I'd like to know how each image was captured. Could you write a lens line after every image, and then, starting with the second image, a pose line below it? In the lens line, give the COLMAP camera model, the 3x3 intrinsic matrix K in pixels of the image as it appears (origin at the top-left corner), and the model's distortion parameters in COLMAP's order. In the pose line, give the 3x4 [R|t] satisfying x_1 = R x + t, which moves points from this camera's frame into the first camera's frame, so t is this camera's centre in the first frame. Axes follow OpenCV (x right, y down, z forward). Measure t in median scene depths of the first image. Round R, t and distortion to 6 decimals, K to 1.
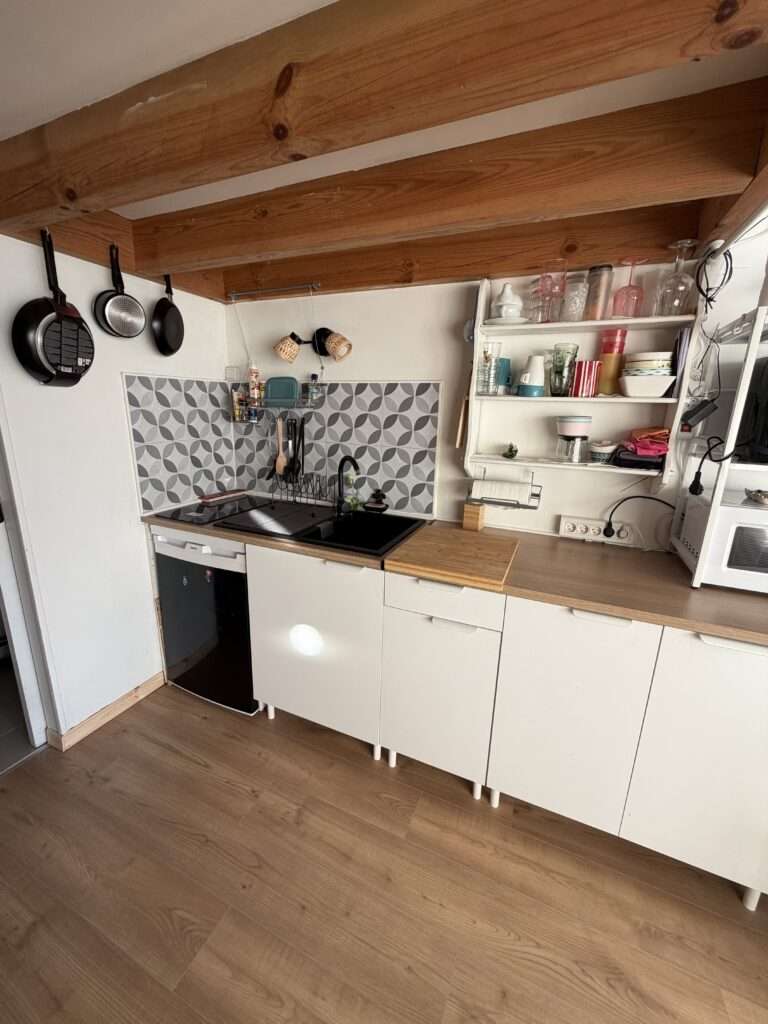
lens RADIAL K [[407.9, 0, 382.0], [0, 407.9, 512.1], [0, 0, 1]] dist [-0.000015, -0.000269]
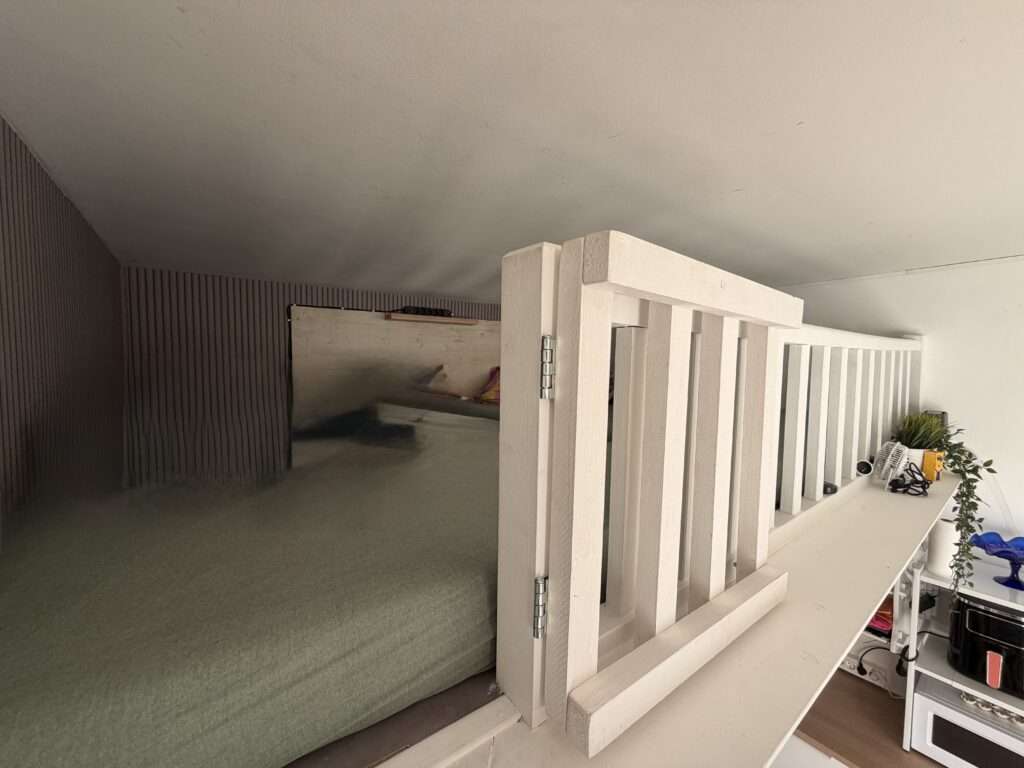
lens RADIAL K [[407.9, 0, 512.0], [0, 407.9, 384.0], [0, 0, 1]] dist [-0.000015, -0.000269]
pose [[0.887412, 0.013155, -0.460789, 0.177684], [-0.117257, 0.973156, -0.198037, -0.487430], [0.445815, 0.229771, 0.865133, -0.880226]]
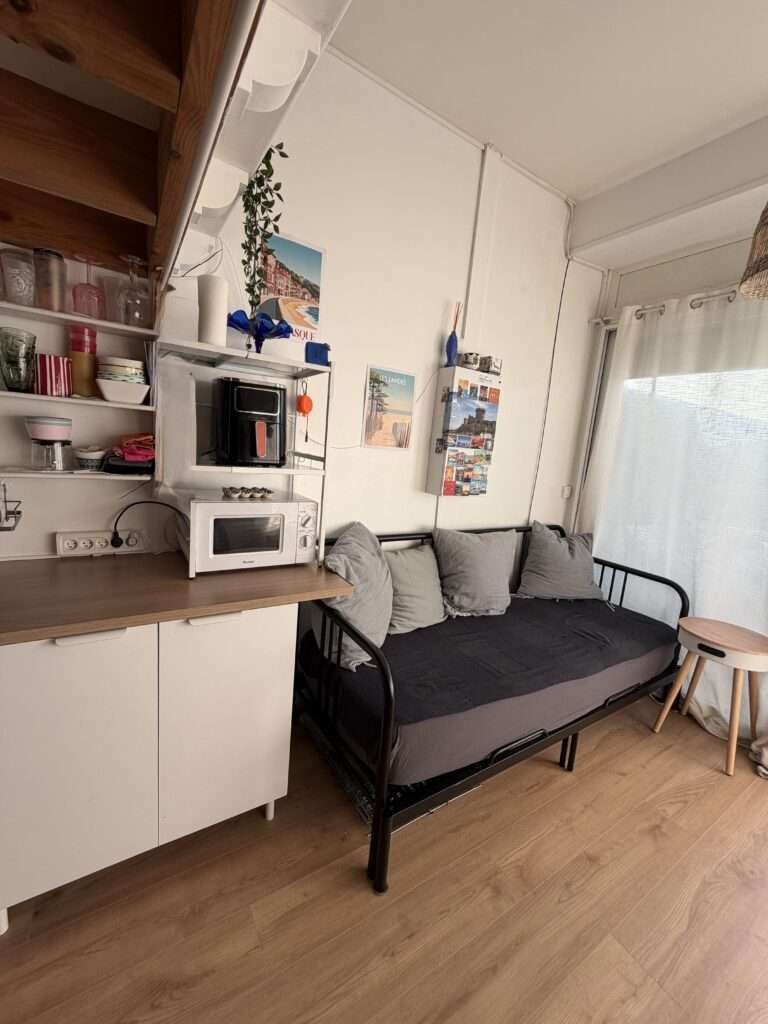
lens RADIAL K [[407.9, 0, 382.0], [0, 407.9, 512.1], [0, 0, 1]] dist [-0.000015, -0.000269]
pose [[0.552044, -0.117457, 0.825500, 0.132781], [0.137394, 0.989310, 0.048884, 0.020125], [-0.822417, 0.086432, 0.562280, -0.055262]]
